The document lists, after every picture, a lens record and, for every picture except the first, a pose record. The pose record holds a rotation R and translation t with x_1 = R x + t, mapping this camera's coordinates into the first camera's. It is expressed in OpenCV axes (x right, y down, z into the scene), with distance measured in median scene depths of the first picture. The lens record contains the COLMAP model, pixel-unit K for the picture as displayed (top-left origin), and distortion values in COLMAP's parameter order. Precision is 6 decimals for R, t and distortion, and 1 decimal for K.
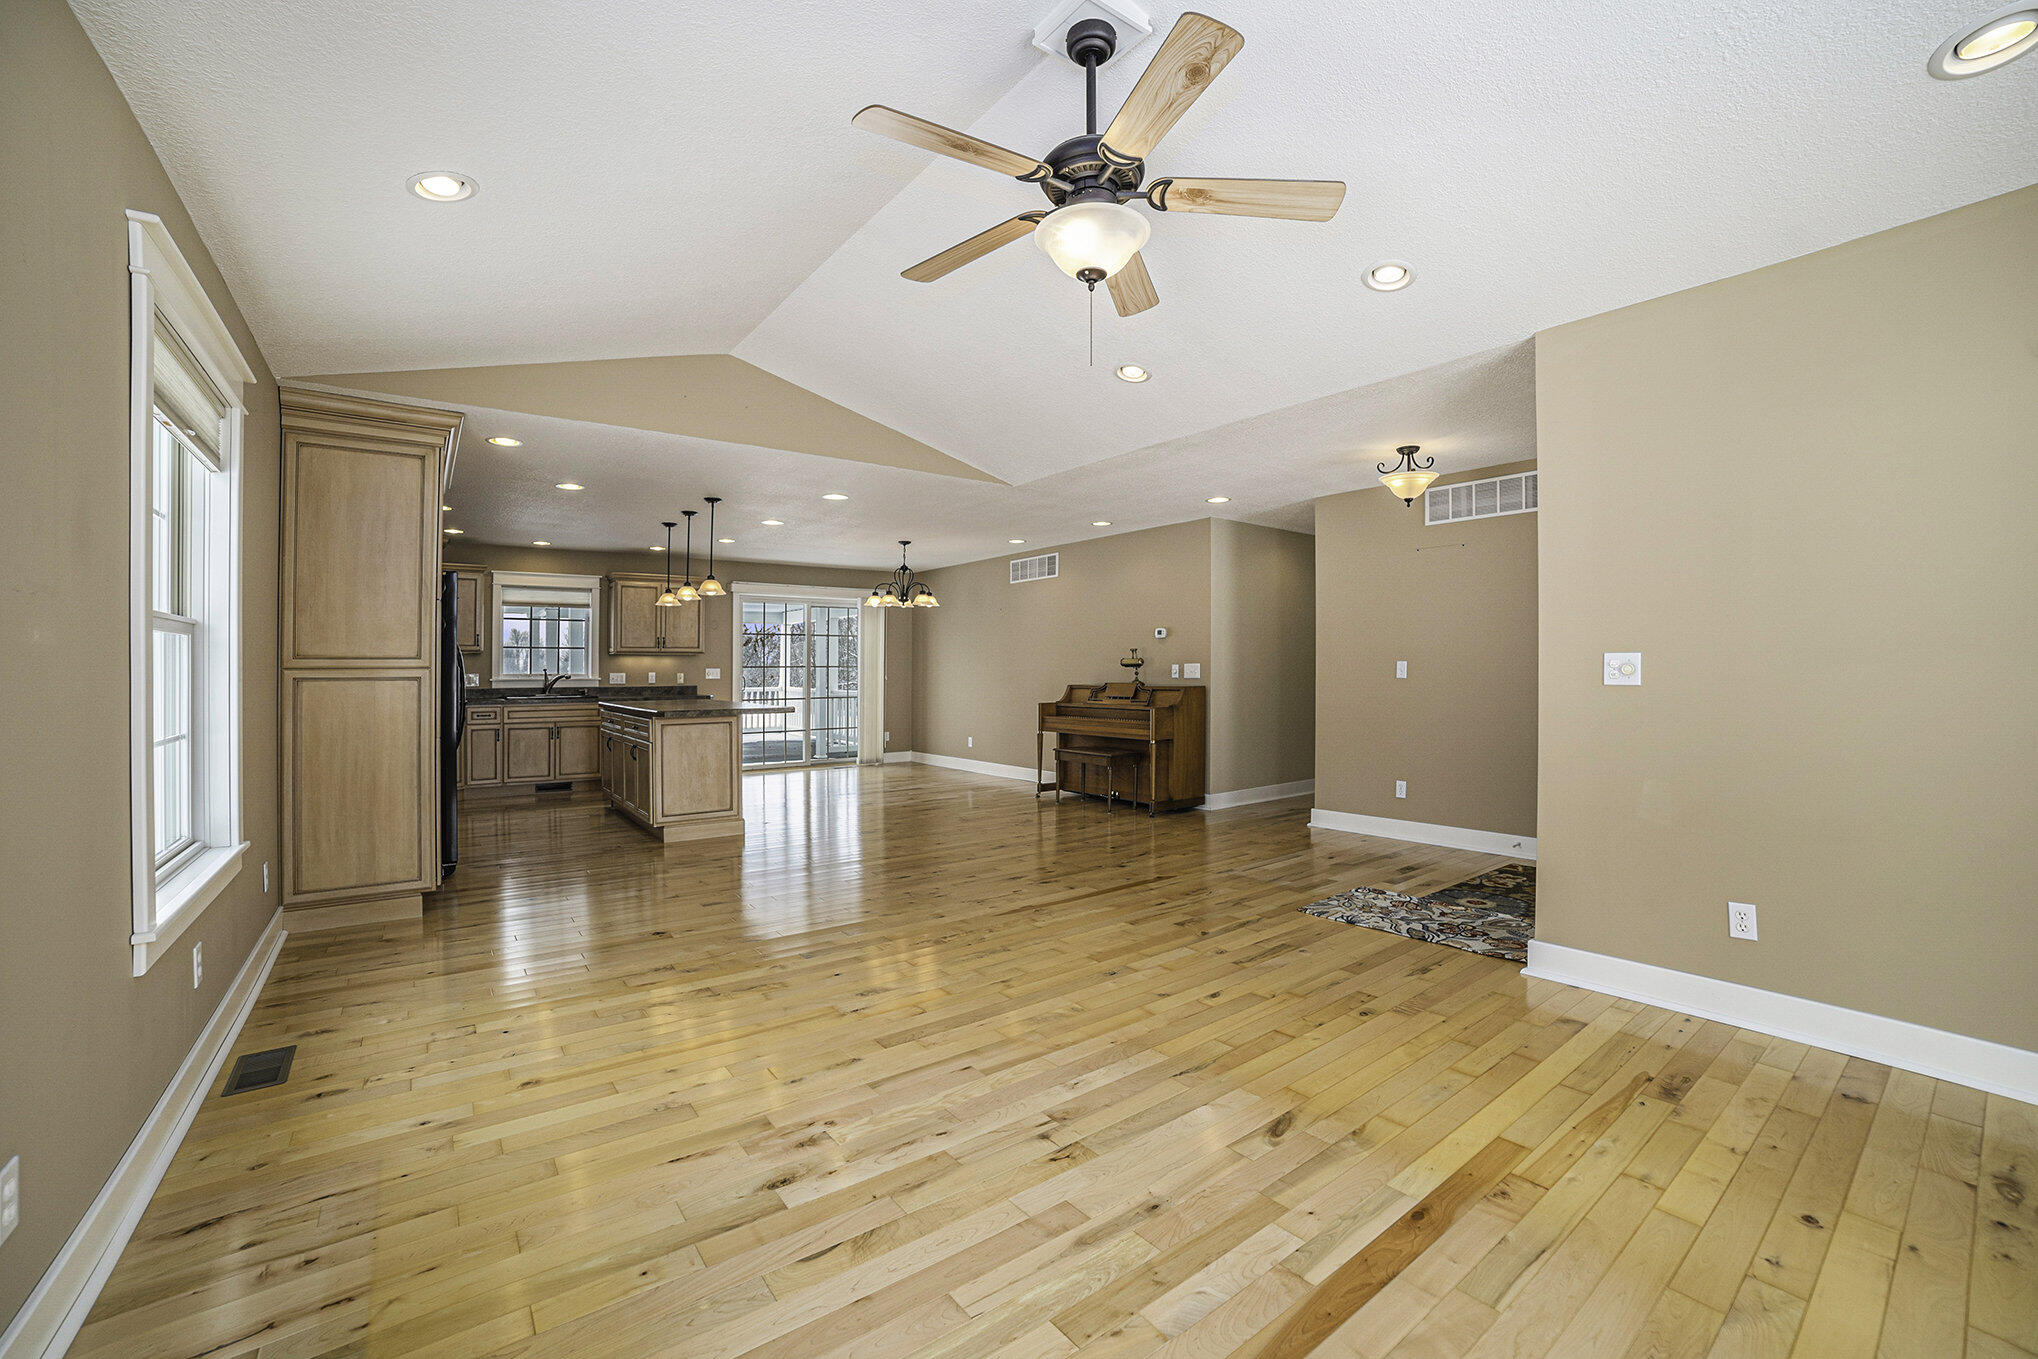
lens RADIAL K [[835.9, 0, 1015.0], [0, 835.9, 668.1], [0, 0, 1]] dist [-0.115600, 0.044891]
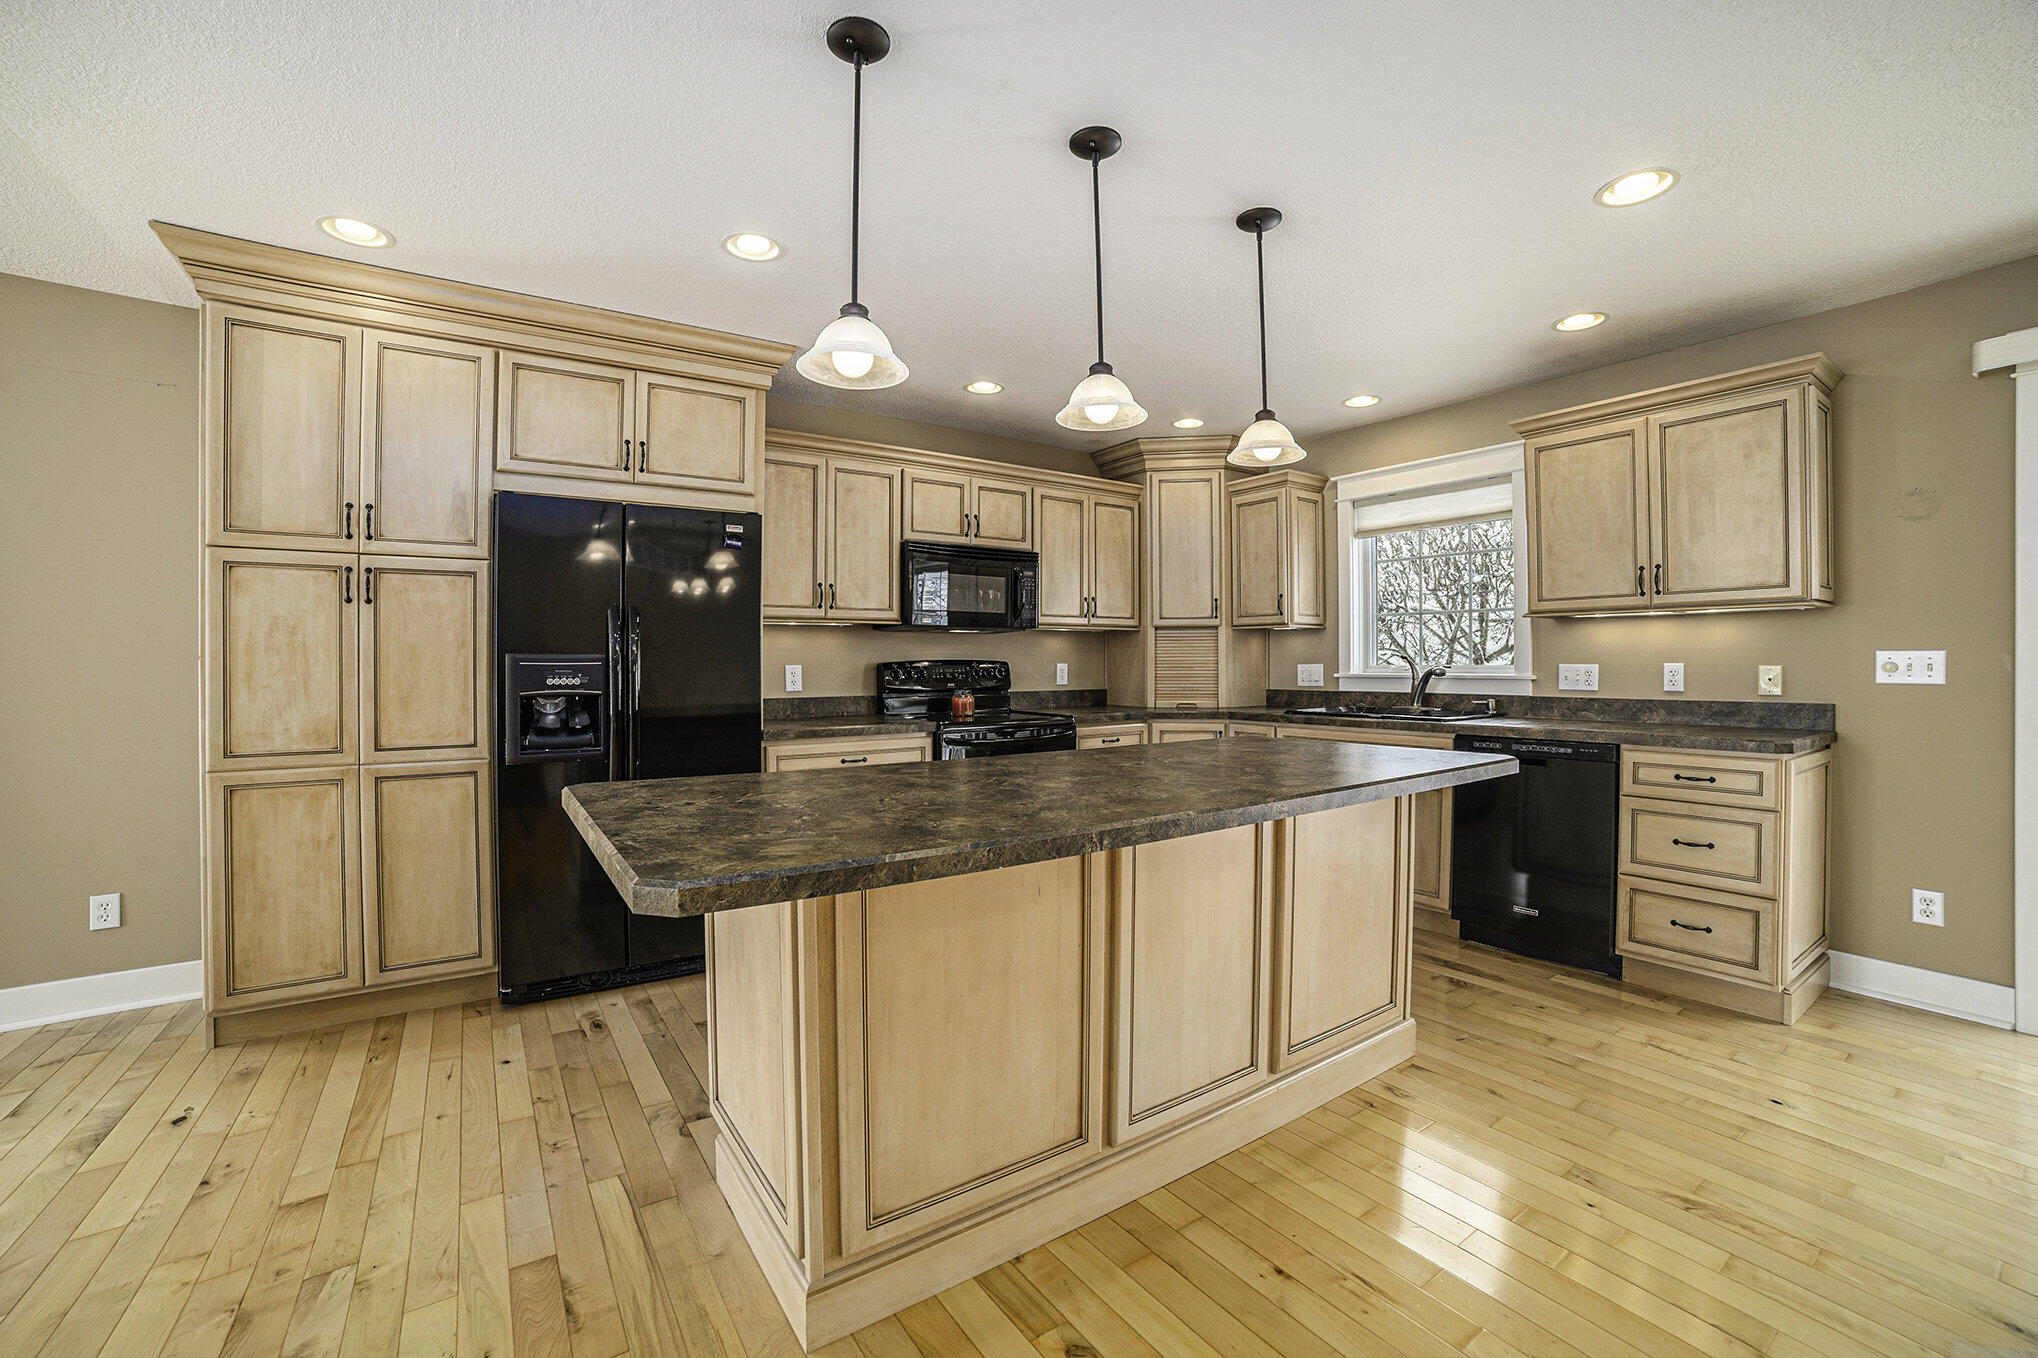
lens RADIAL K [[835.9, 0, 1015.0], [0, 835.9, 667.6], [0, 0, 1]] dist [-0.115600, 0.044891]
pose [[-0.040799, 0.009062, -0.999126, -0.119832], [0.006846, 0.999938, 0.008790, 0.003988], [0.999144, -0.006481, -0.040859, 1.171109]]
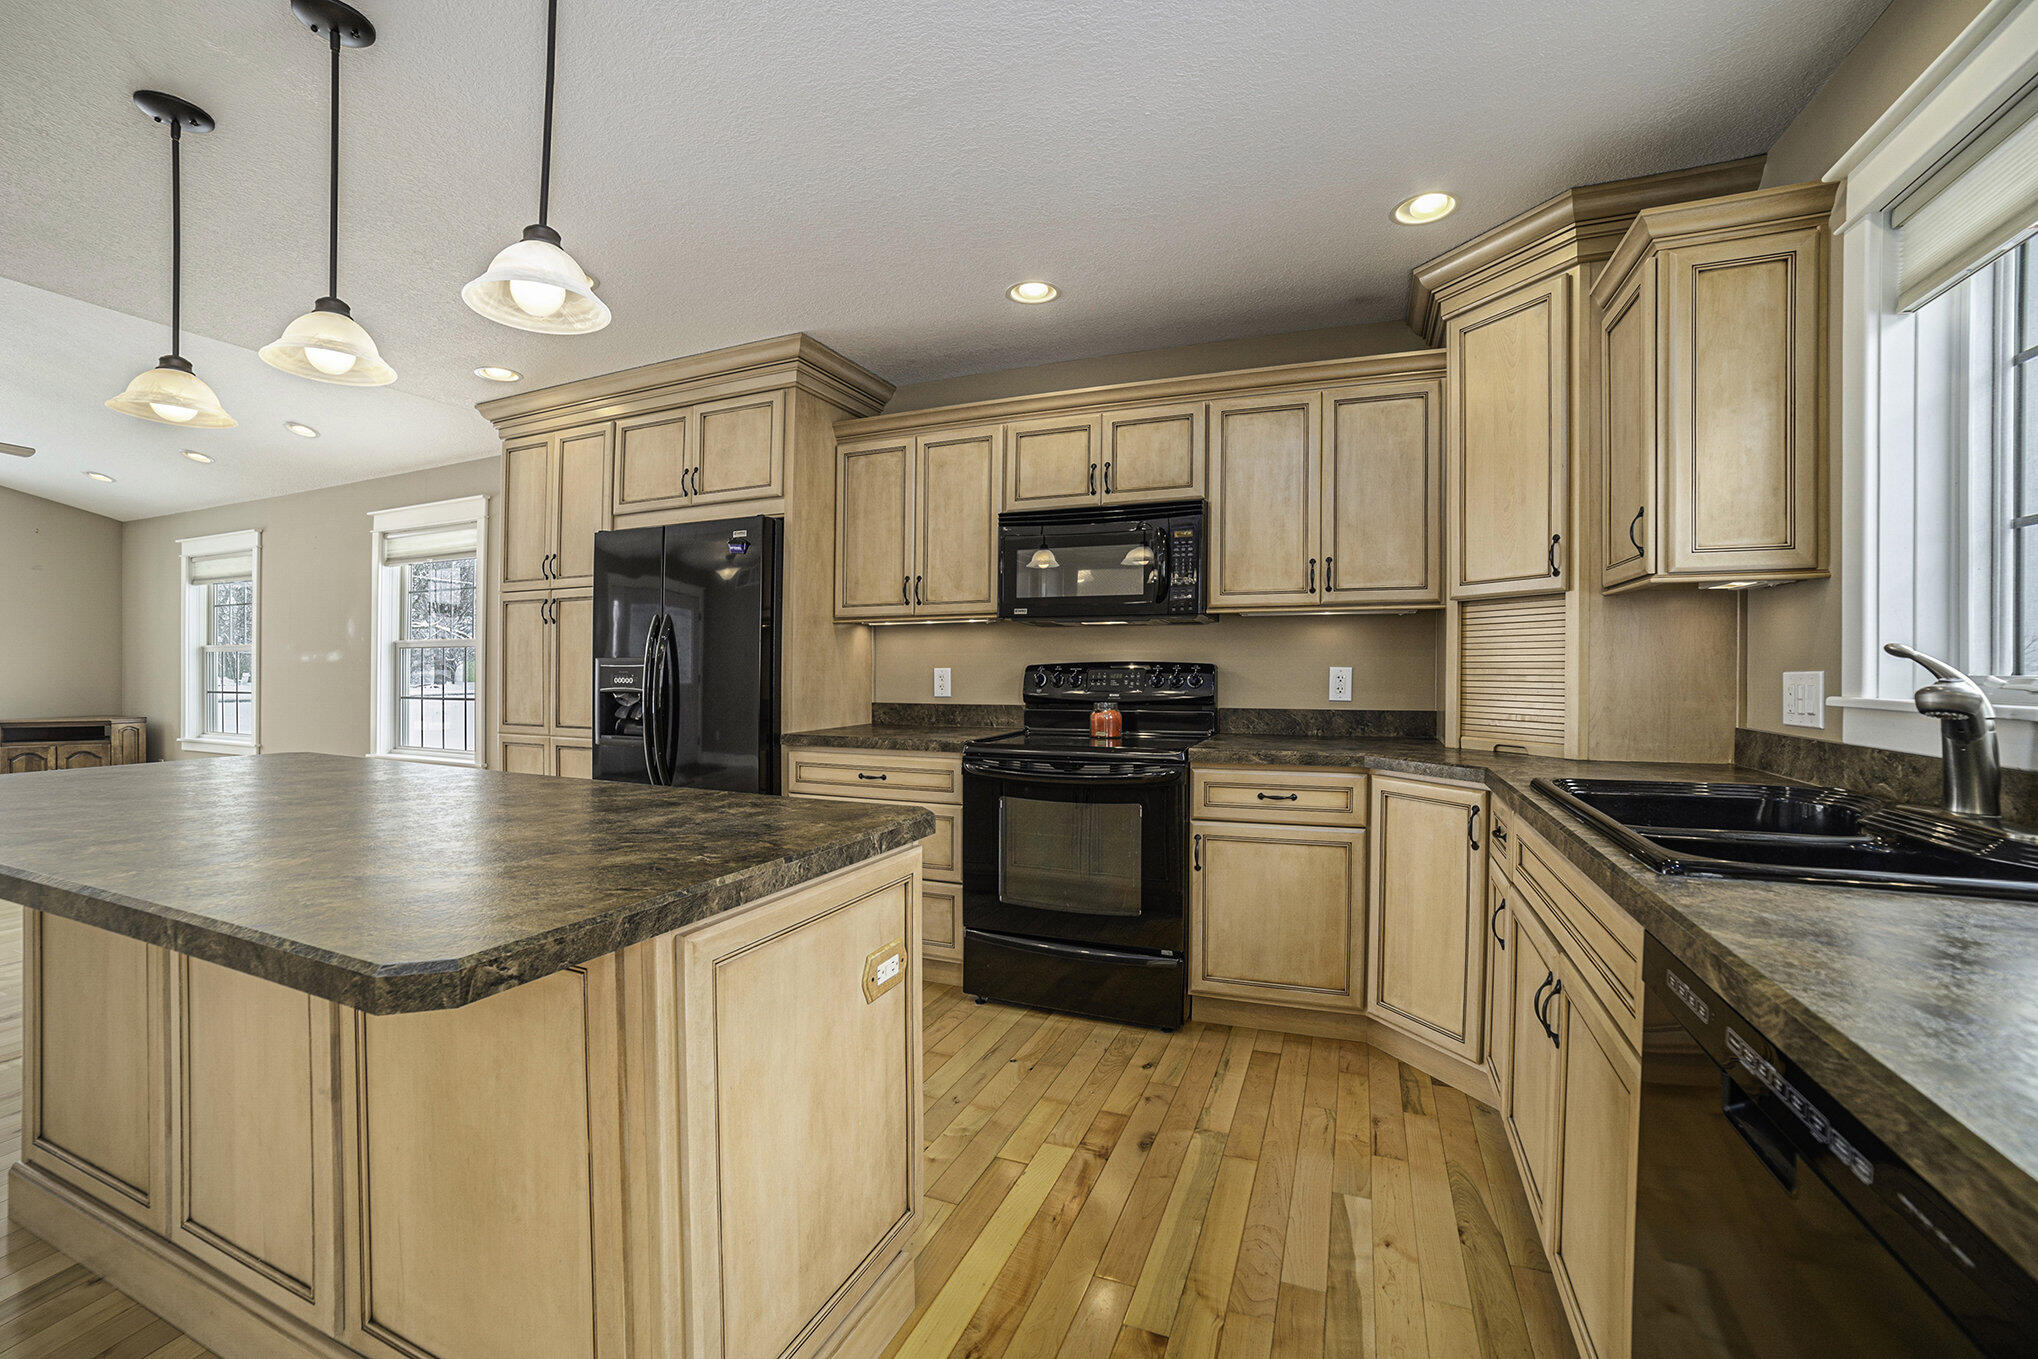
lens RADIAL K [[835.9, 0, 1019.0], [0, 835.9, 679.5], [0, 0, 1]] dist [-0.063395, 0.000678]
pose [[-0.858395, 0.011194, -0.512867, -0.545674], [0.005334, 0.999903, 0.012896, 0.007821], [0.512962, 0.008334, -0.858371, 1.554319]]
